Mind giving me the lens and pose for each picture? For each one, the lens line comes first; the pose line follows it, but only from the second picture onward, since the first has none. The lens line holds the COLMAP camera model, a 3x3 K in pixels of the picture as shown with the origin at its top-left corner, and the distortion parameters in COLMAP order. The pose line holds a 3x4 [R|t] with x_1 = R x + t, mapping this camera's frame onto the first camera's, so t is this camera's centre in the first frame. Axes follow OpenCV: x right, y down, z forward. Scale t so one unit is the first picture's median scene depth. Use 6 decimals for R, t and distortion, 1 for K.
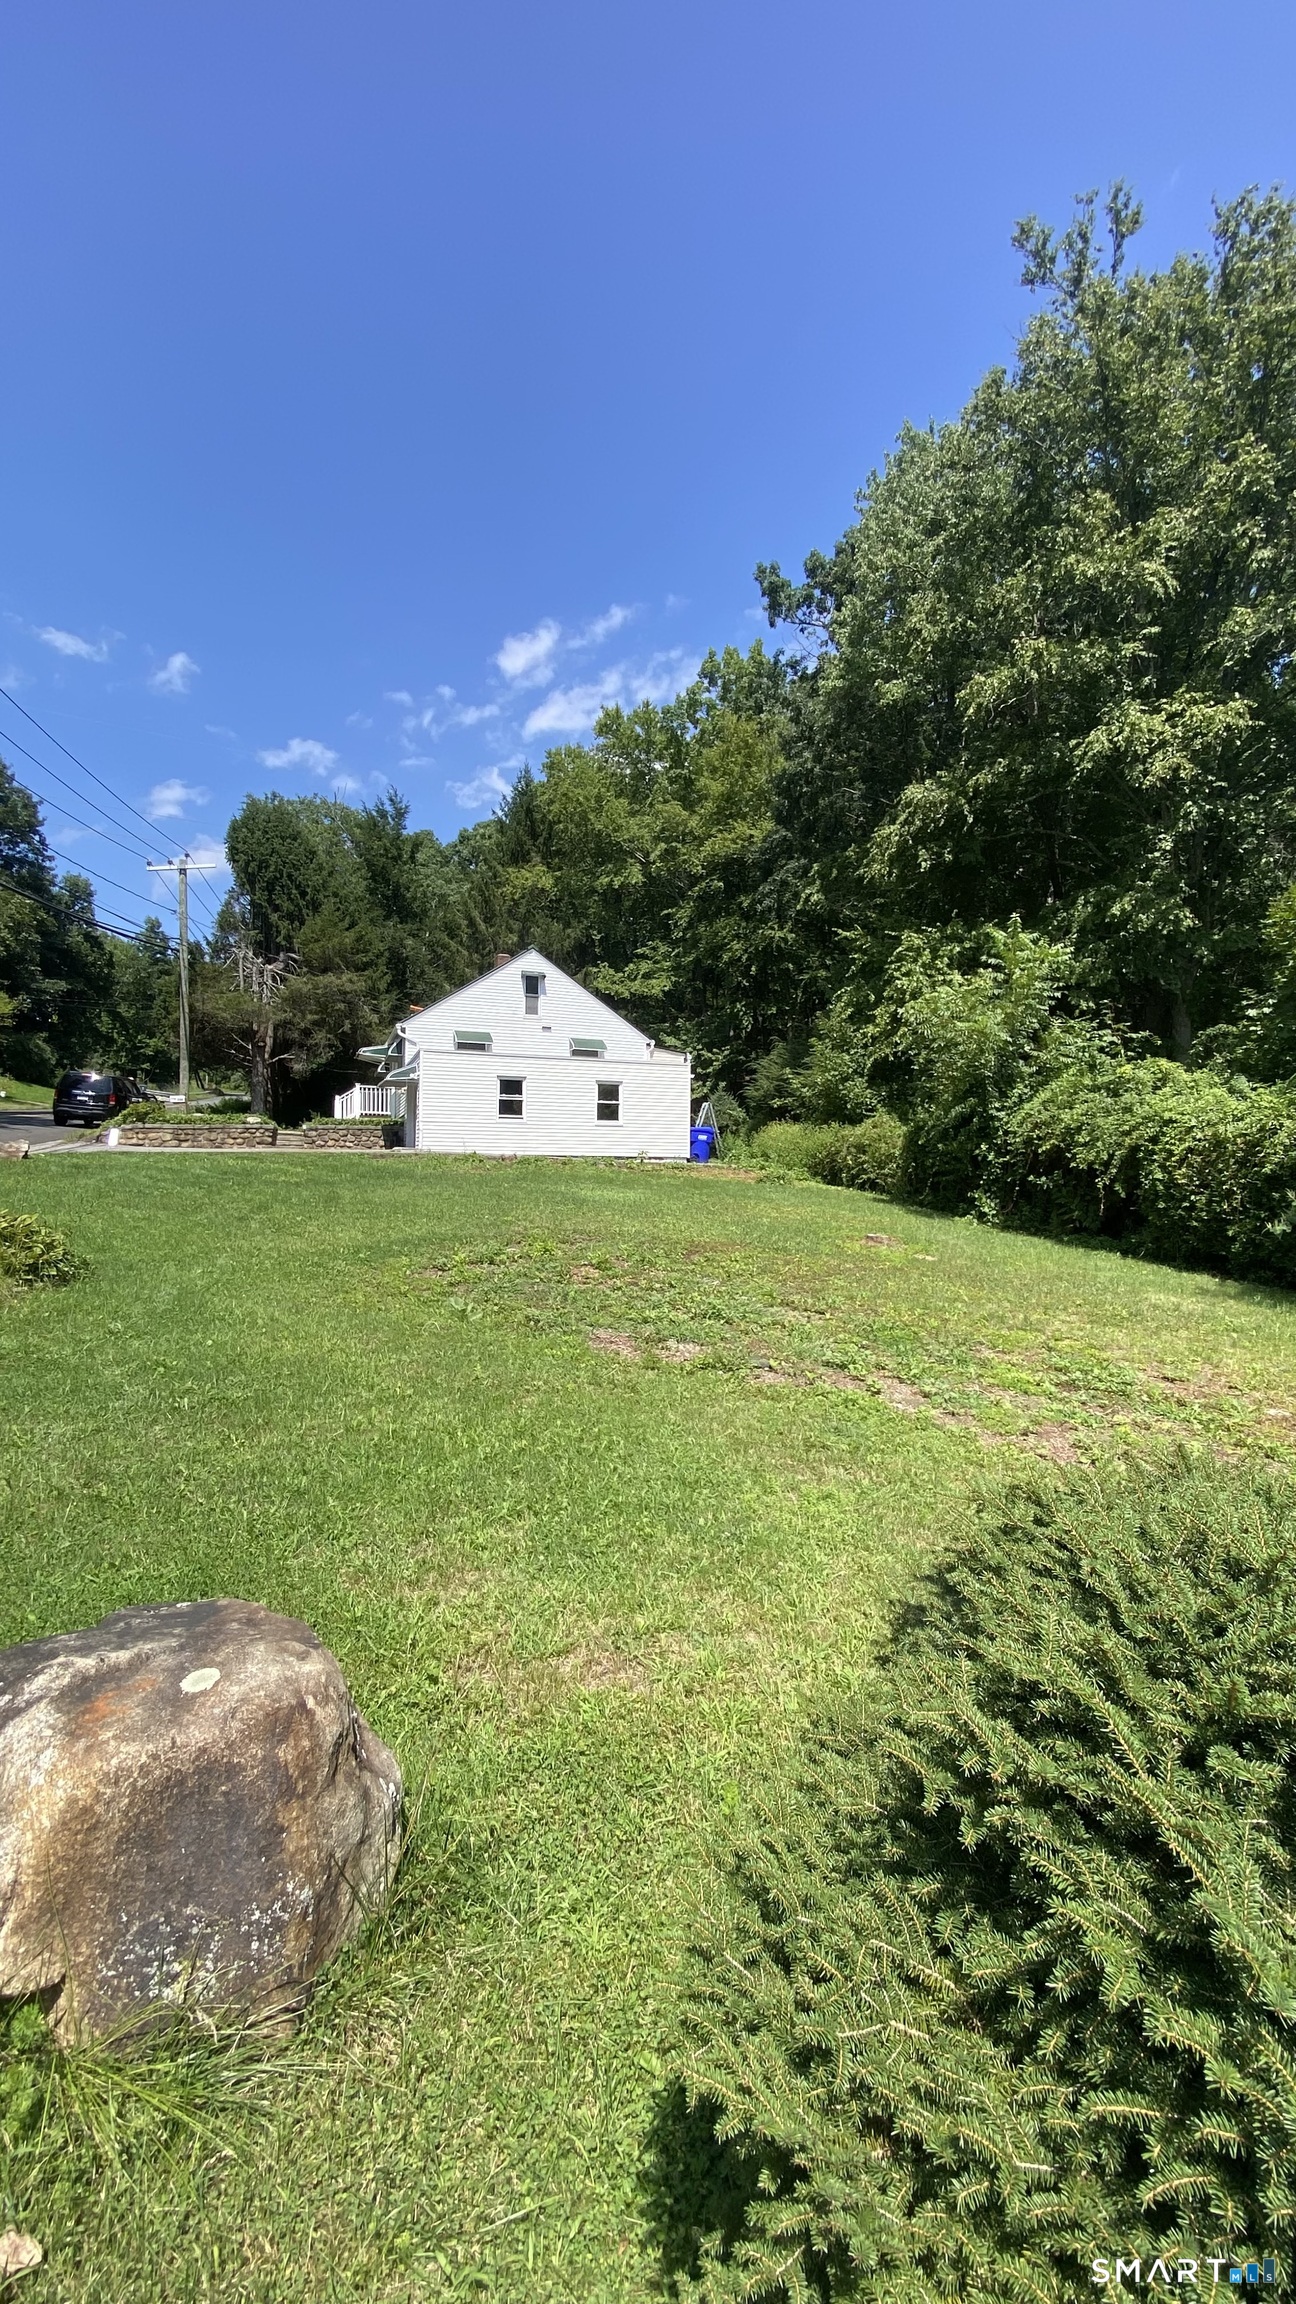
lens RADIAL K [[935.2, 0, 650.5], [0, 935.2, 1149.7], [0, 0, 1]] dist [0.046609, -0.038266]
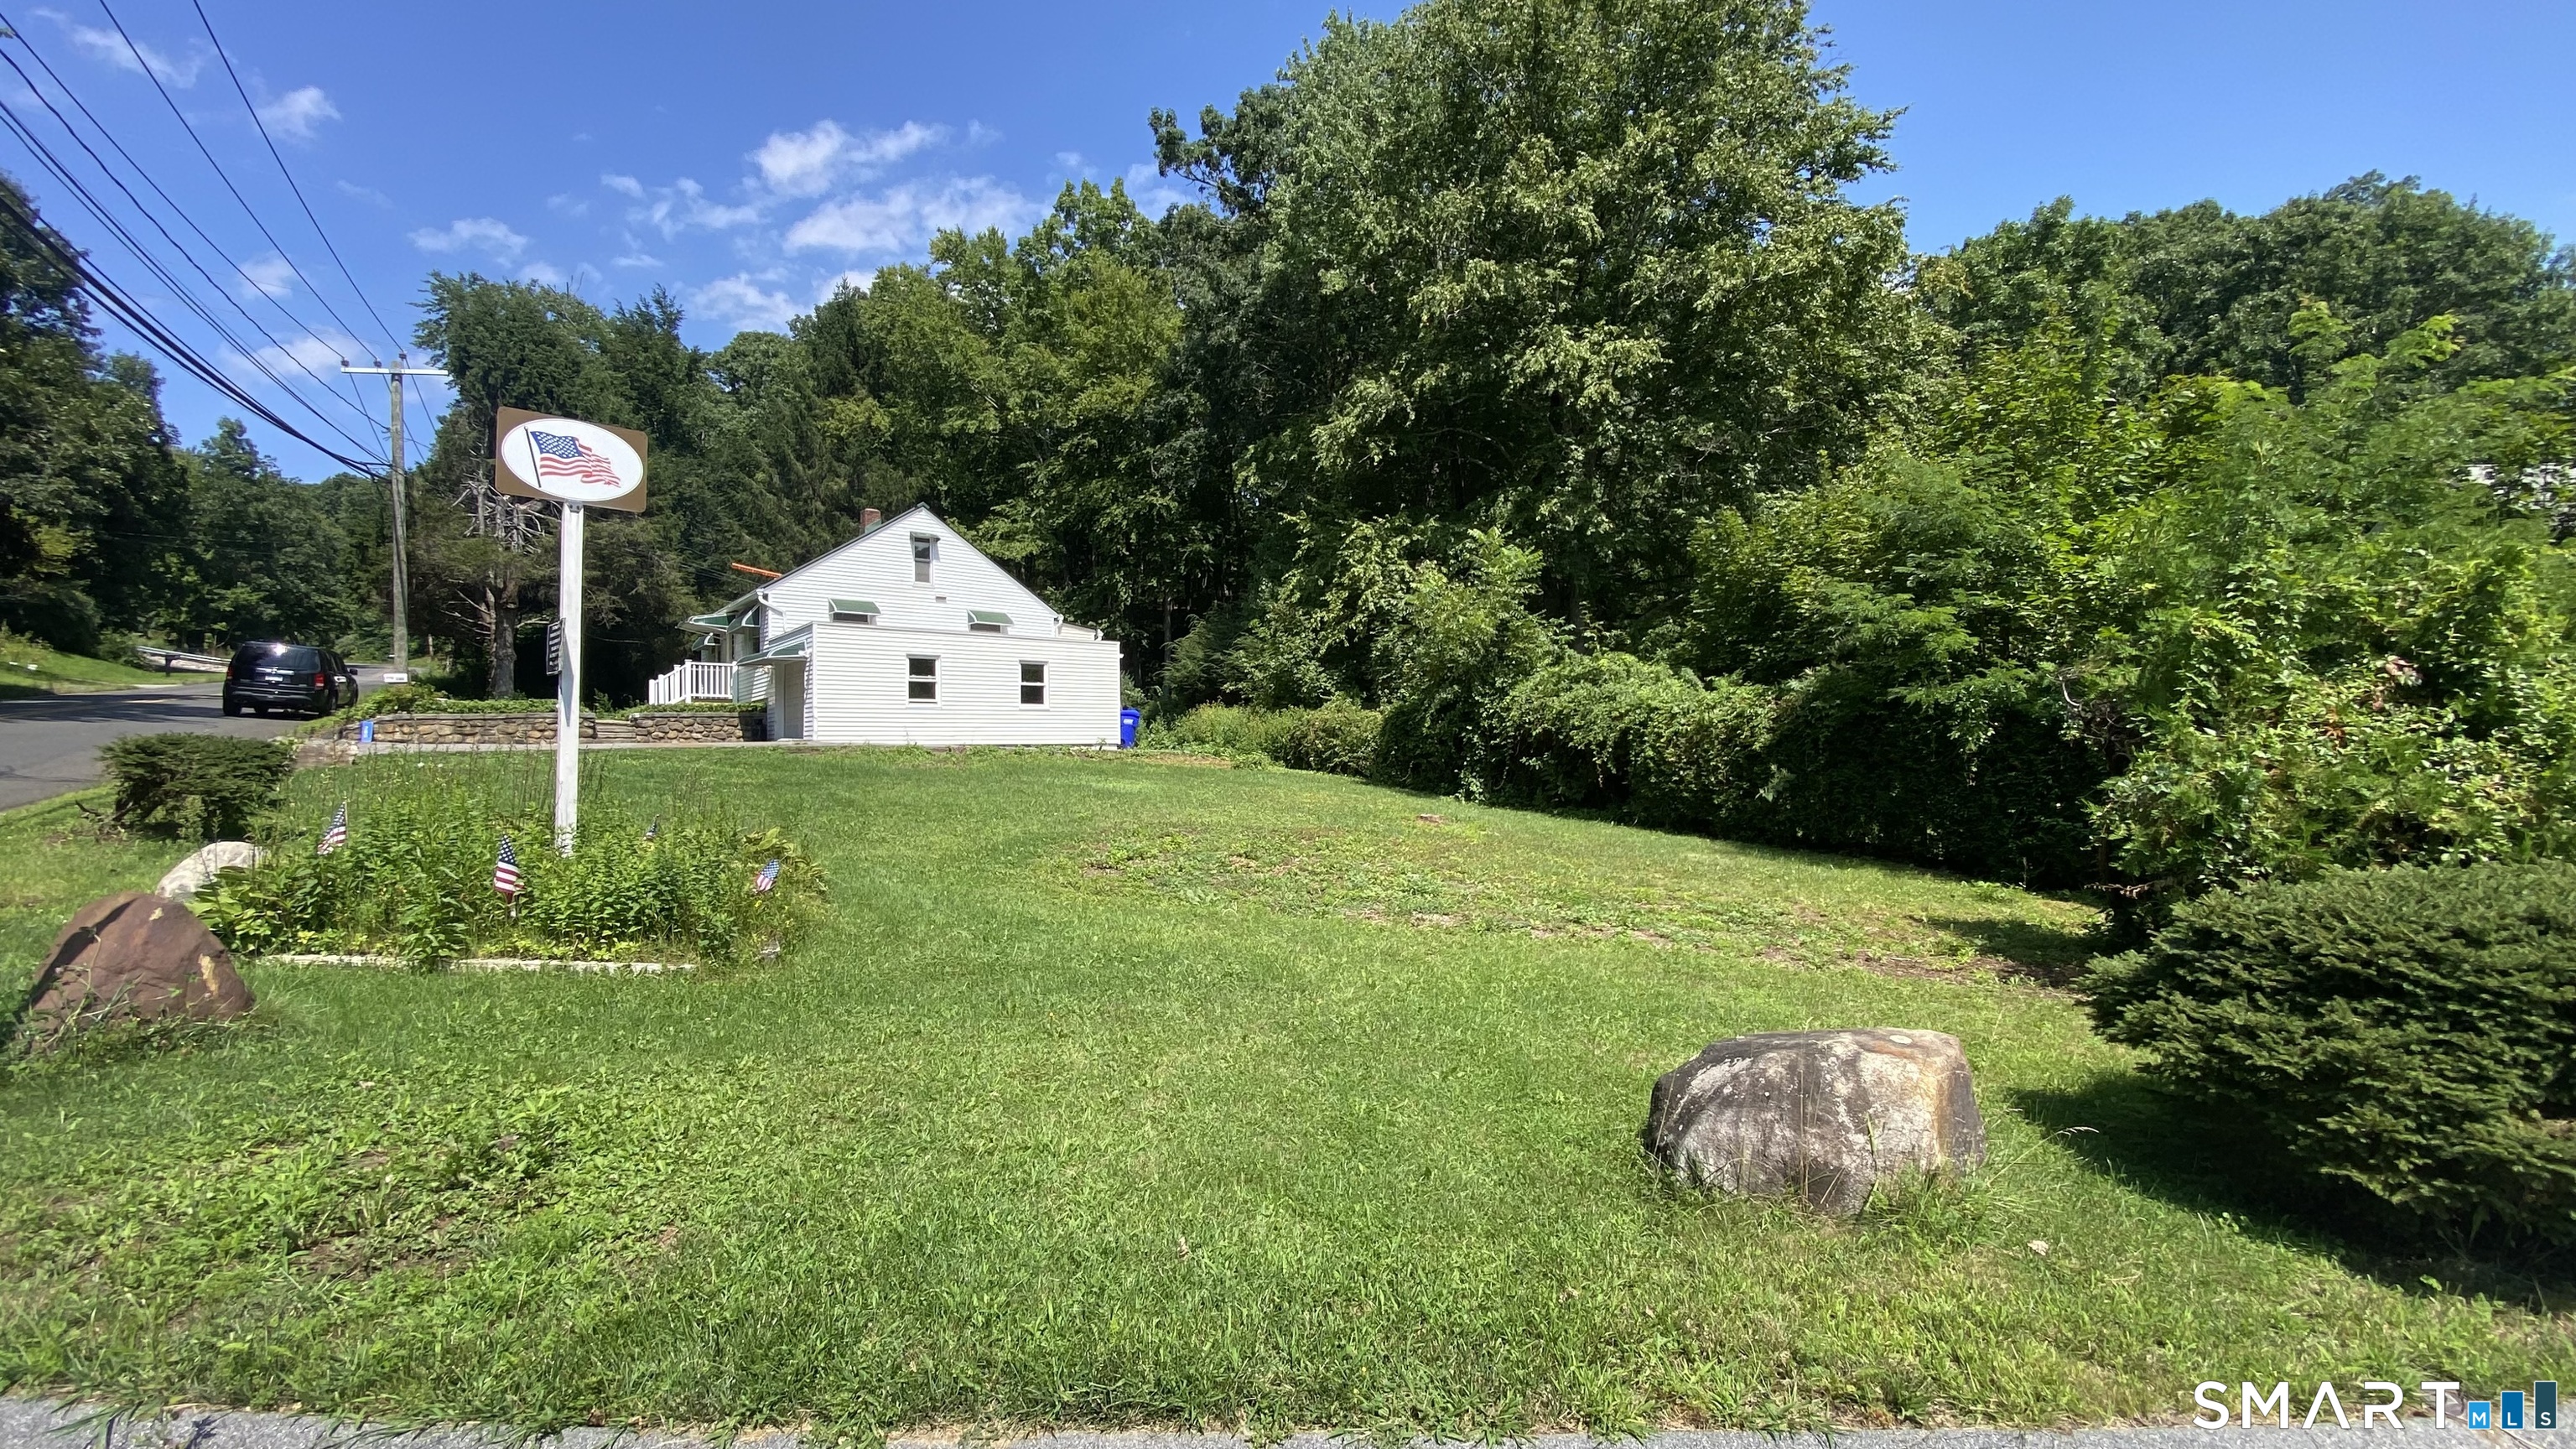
lens RADIAL K [[1045.6, 0, 1288.5], [0, 1045.6, 726.2], [0, 0, 1]] dist [0.046609, -0.038266]
pose [[0.946291, -0.013679, 0.323026, -0.140048], [0.014518, 0.999895, -0.000188, -0.006363], [-0.322989, 0.004868, 0.946390, -0.044895]]
